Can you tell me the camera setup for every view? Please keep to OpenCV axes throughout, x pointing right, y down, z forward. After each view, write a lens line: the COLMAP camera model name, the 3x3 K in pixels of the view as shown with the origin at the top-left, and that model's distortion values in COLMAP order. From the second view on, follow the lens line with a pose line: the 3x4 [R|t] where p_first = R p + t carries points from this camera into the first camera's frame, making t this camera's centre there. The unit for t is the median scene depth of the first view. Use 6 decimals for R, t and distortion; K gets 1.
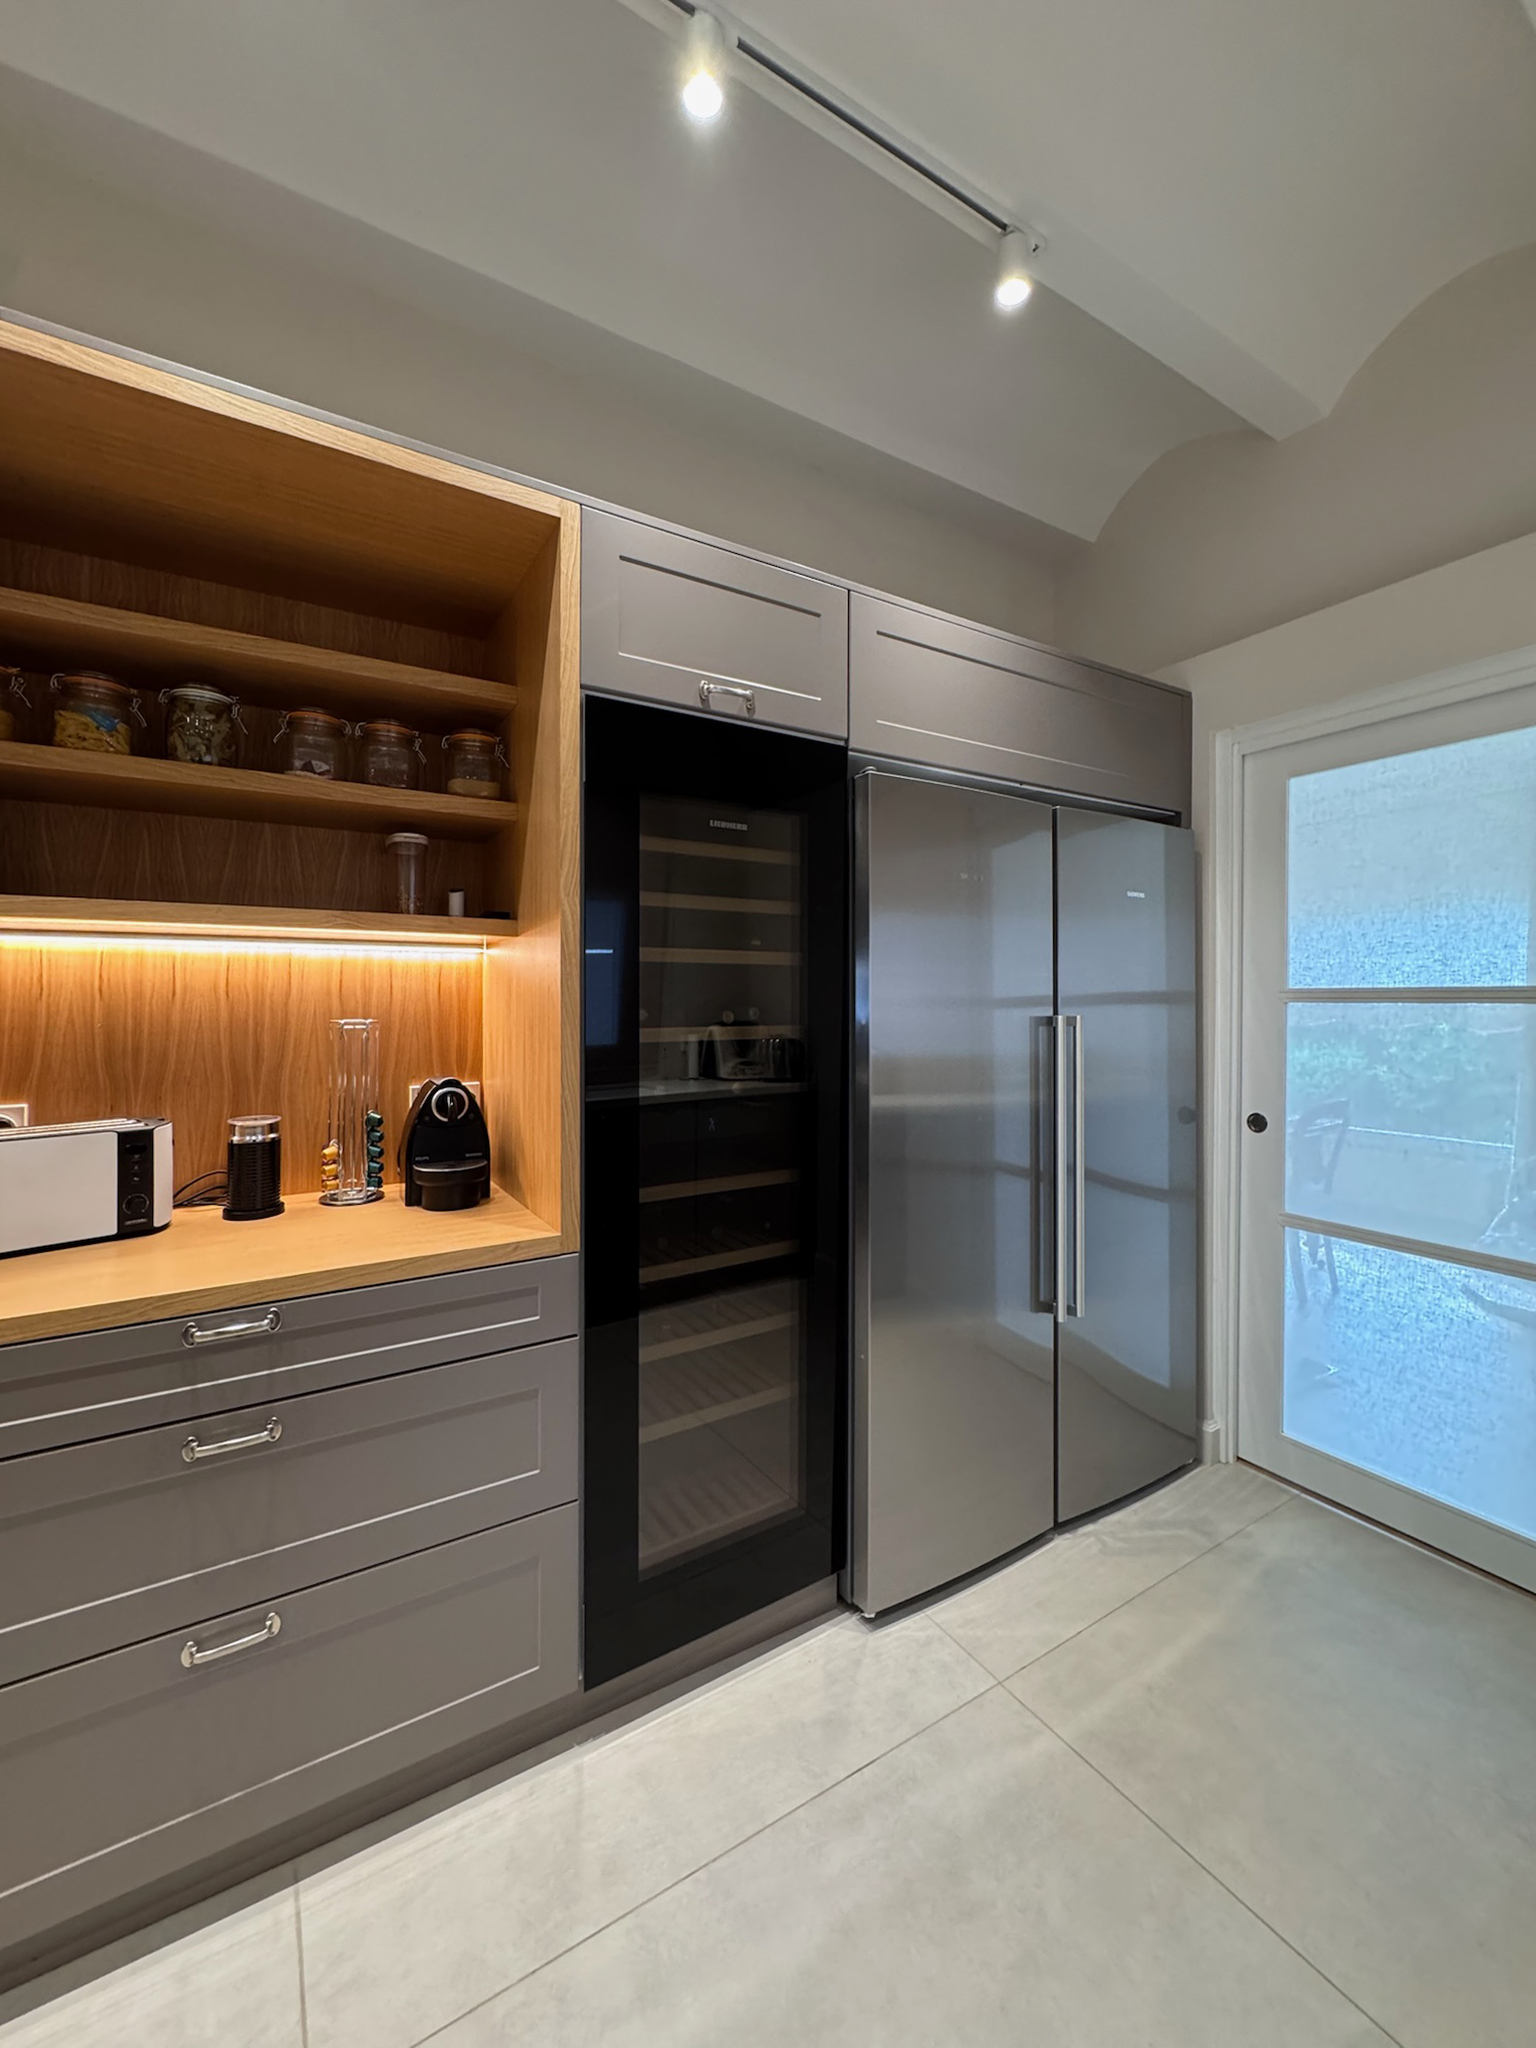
lens RADIAL K [[820.8, 0, 745.5], [0, 820.8, 999.0], [0, 0, 1]] dist [-0.001027, -0.000466]
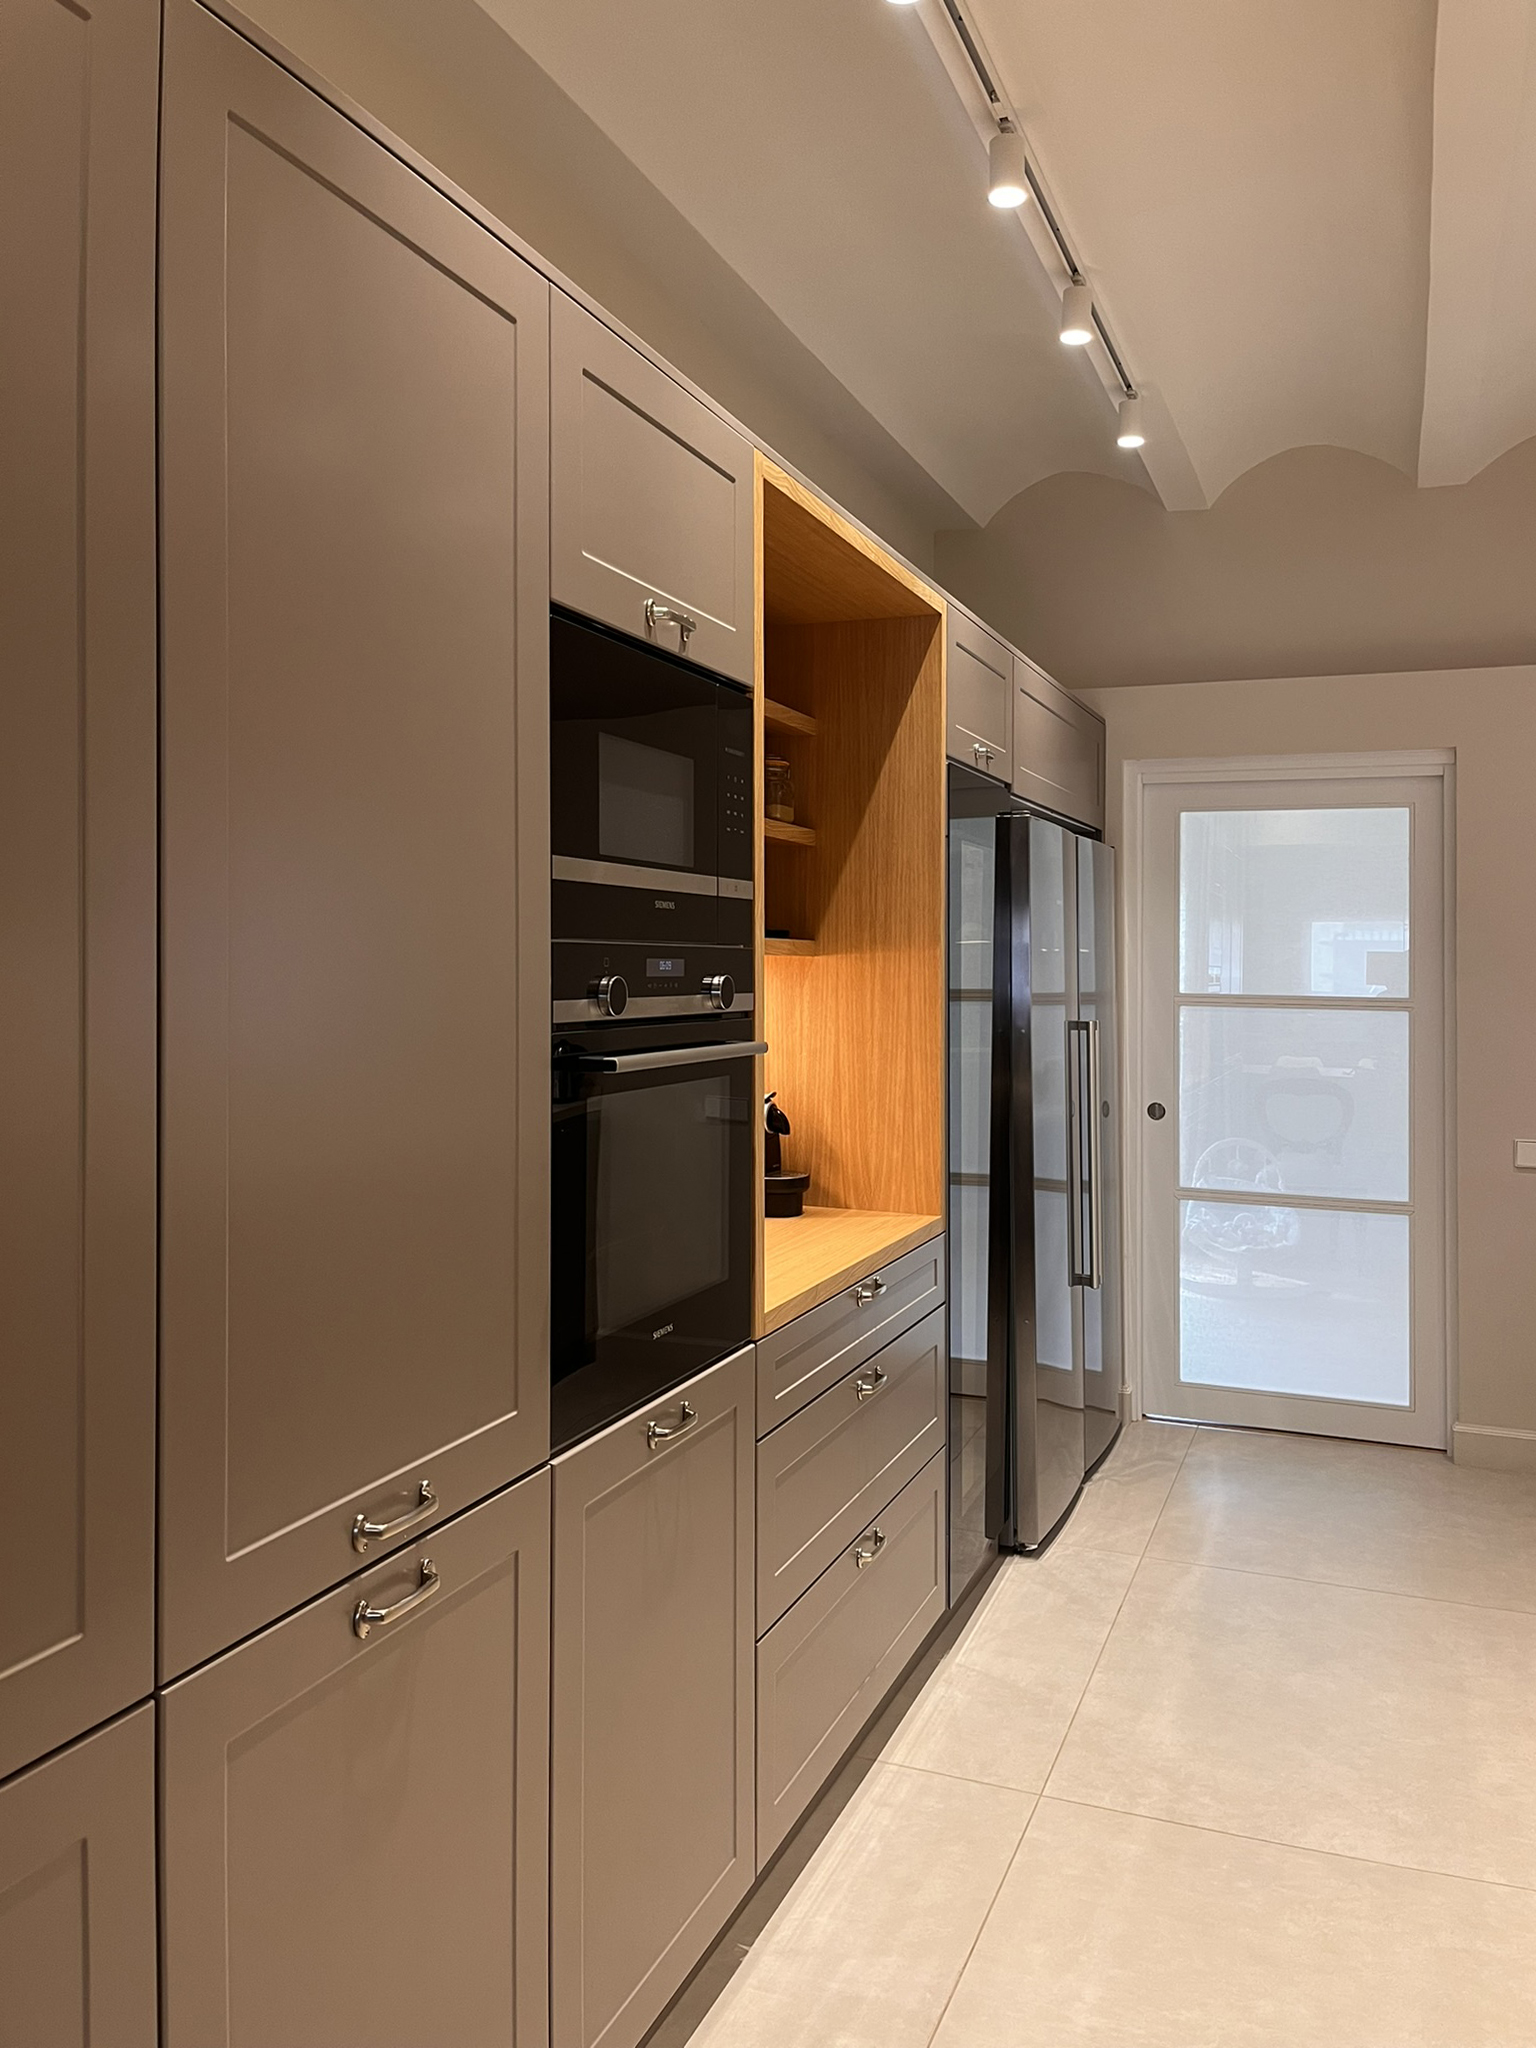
lens RADIAL K [[1573.5, 0, 744.6], [0, 1573.5, 919.9], [0, 0, 1]] dist [0.065815, -0.066596]
pose [[0.805186, 0.023375, 0.592562, -1.544593], [-0.011287, 0.999646, -0.024096, -0.073129], [-0.592915, 0.012713, 0.805165, -0.577816]]
